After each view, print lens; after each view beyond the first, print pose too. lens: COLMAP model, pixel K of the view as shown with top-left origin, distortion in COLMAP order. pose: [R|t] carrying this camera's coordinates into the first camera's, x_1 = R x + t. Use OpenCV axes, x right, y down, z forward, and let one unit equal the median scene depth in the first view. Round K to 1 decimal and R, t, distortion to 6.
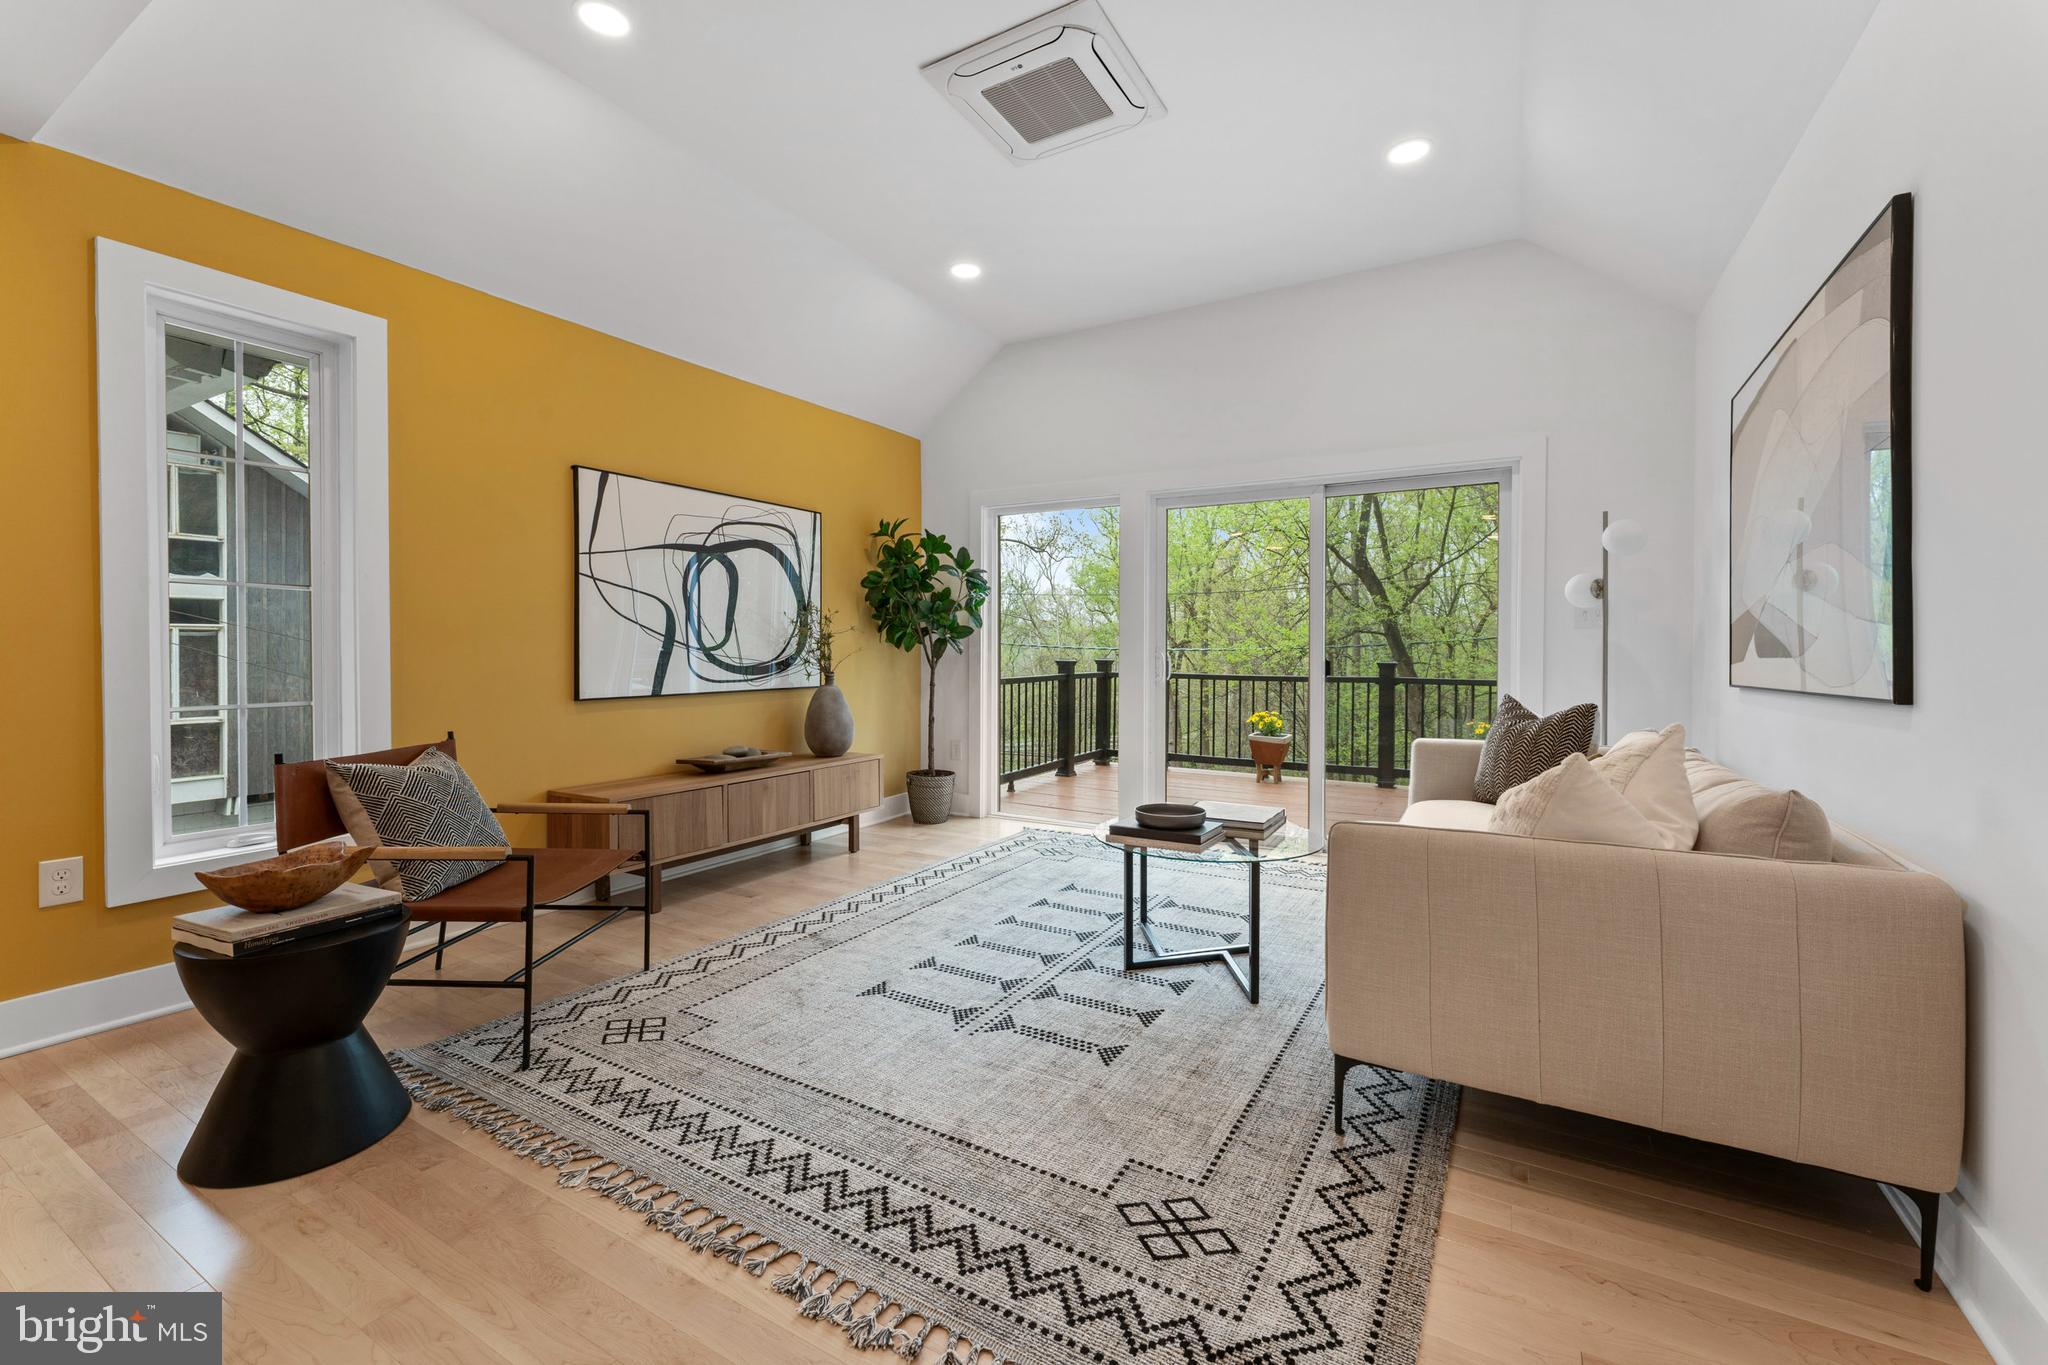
lens RADIAL K [[826.5, 0, 987.9], [0, 826.5, 660.6], [0, 0, 1]] dist [-0.000341, 0.000808]
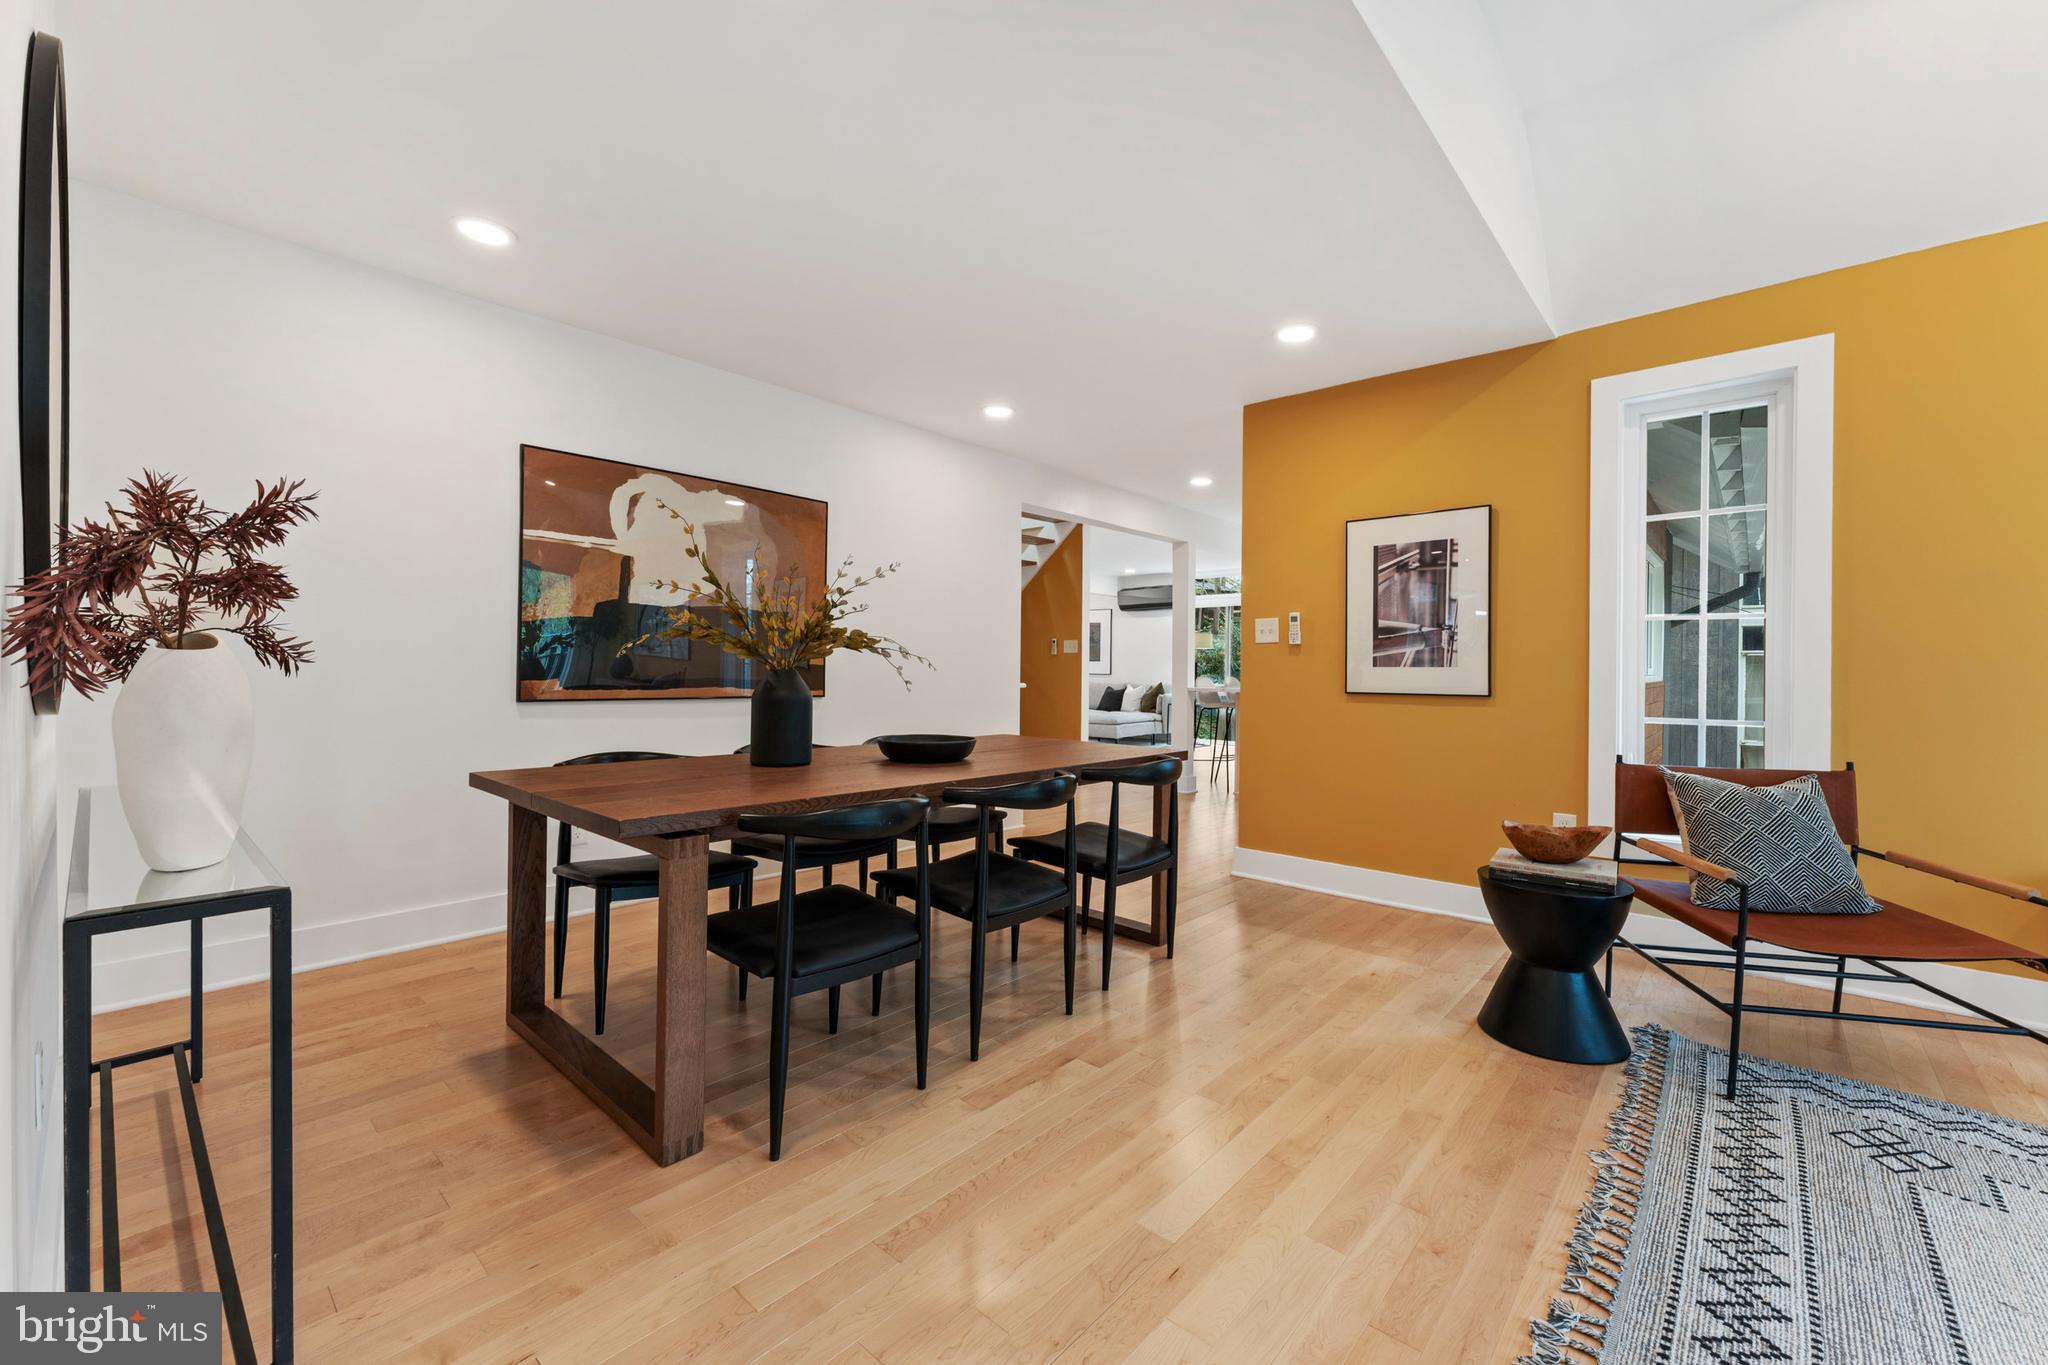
lens RADIAL K [[826.5, 0, 1044.9], [0, 826.5, 678.4], [0, 0, 1]] dist [-0.000341, 0.000808]
pose [[-0.152074, 0.006684, -0.988347, 0.315774], [-0.020790, 0.999734, 0.009960, 0.001376], [0.988150, 0.022063, -0.151895, 0.200869]]
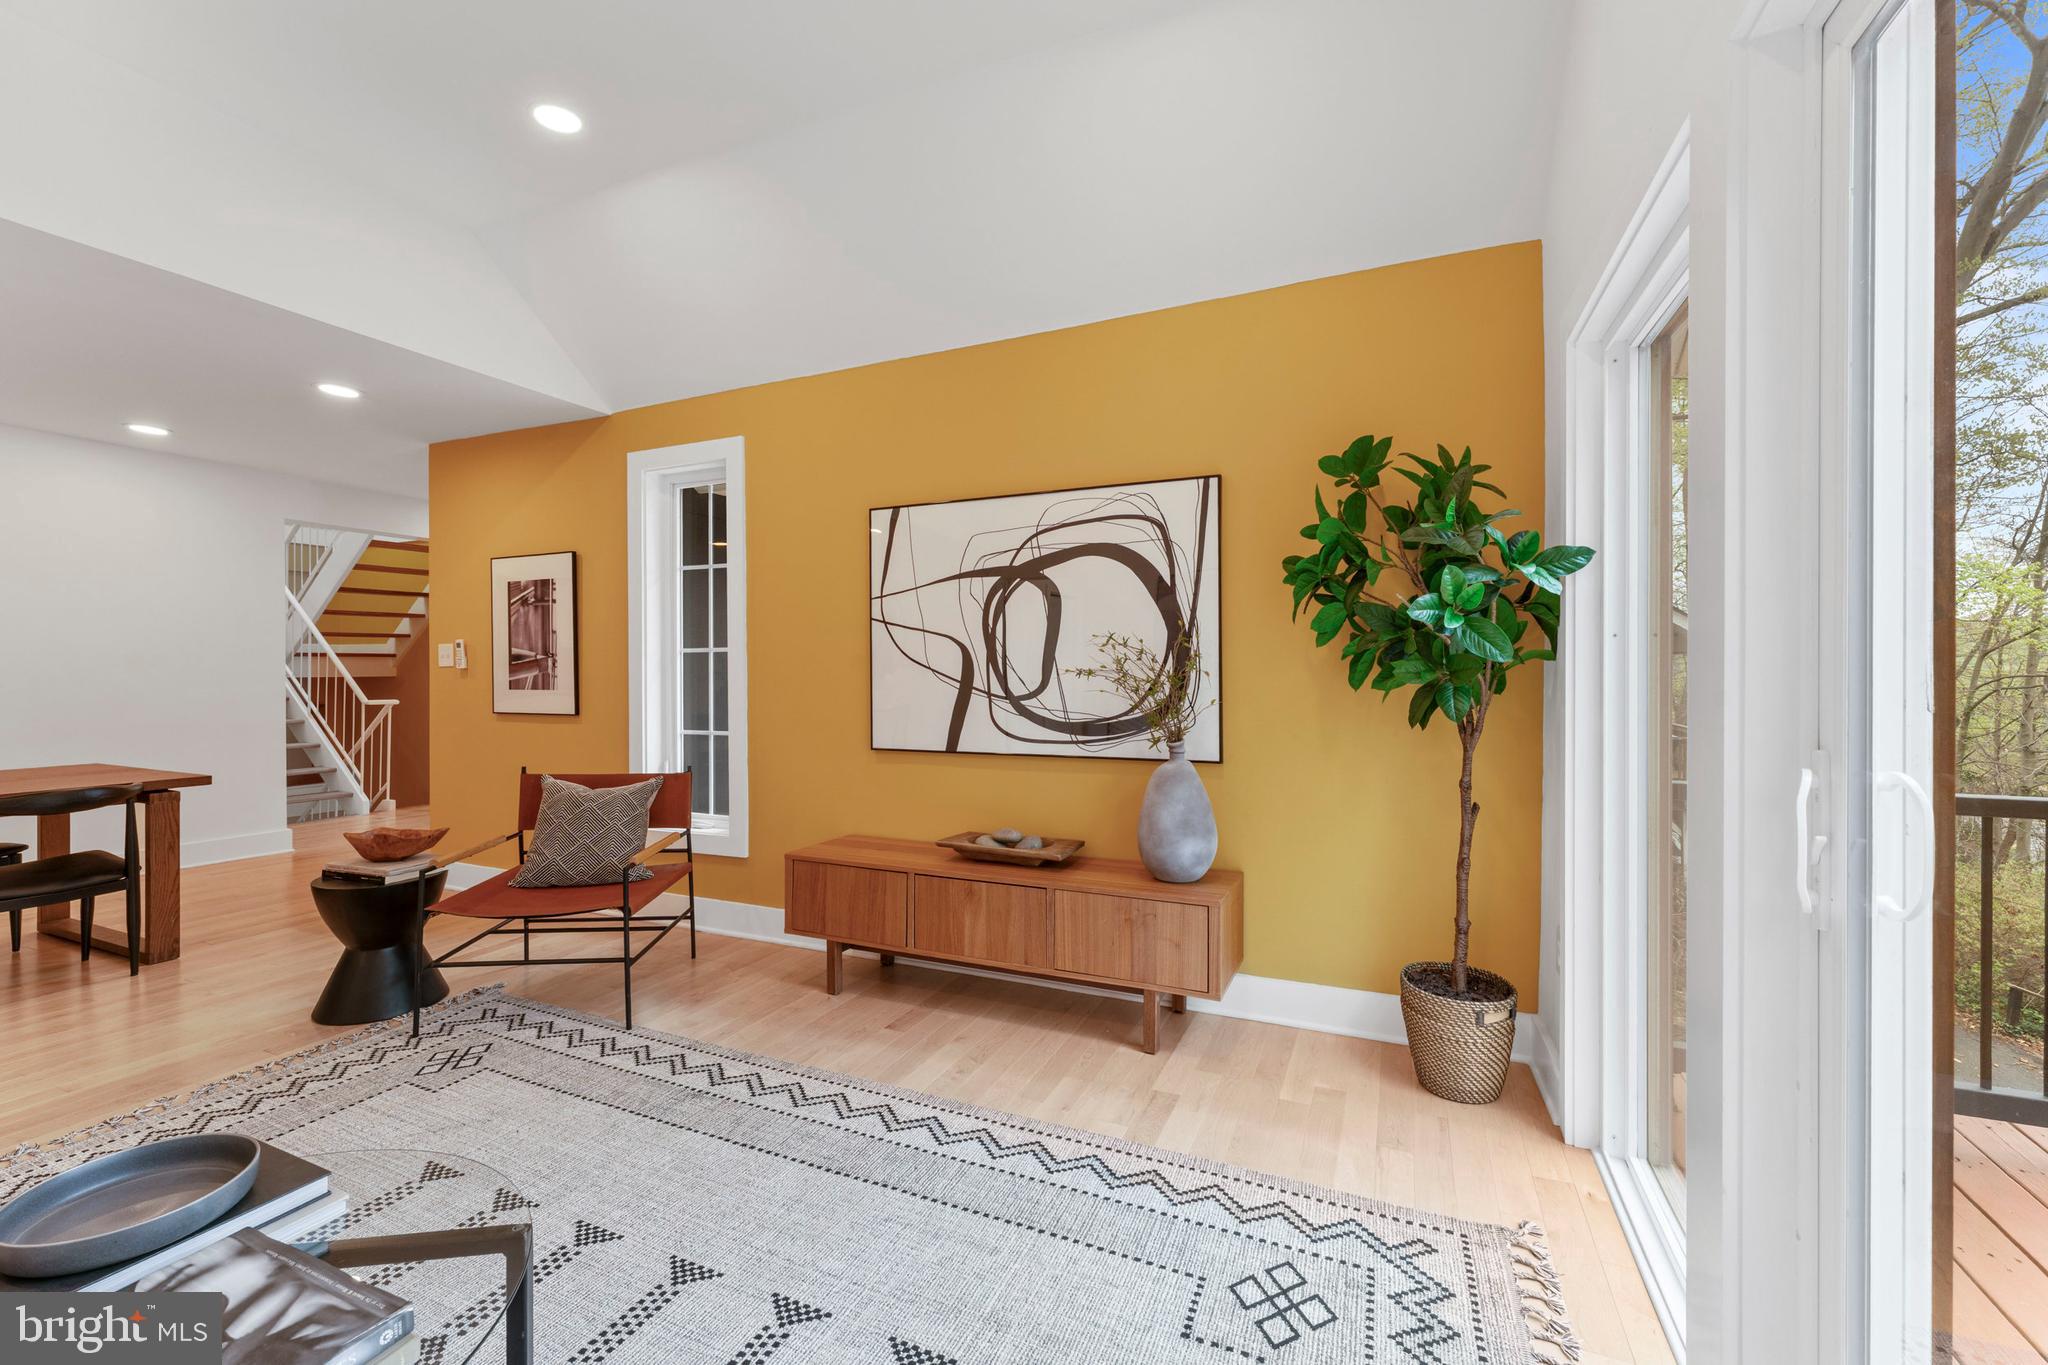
lens RADIAL K [[826.5, 0, 1028.4], [0, 826.5, 675.5], [0, 0, 1]] dist [-0.000341, 0.000808]
pose [[0.156830, 0.003077, -0.987621, 0.496367], [-0.010406, 0.999945, 0.001463, -0.042153], [0.987571, 0.010048, 0.156853, 1.024407]]
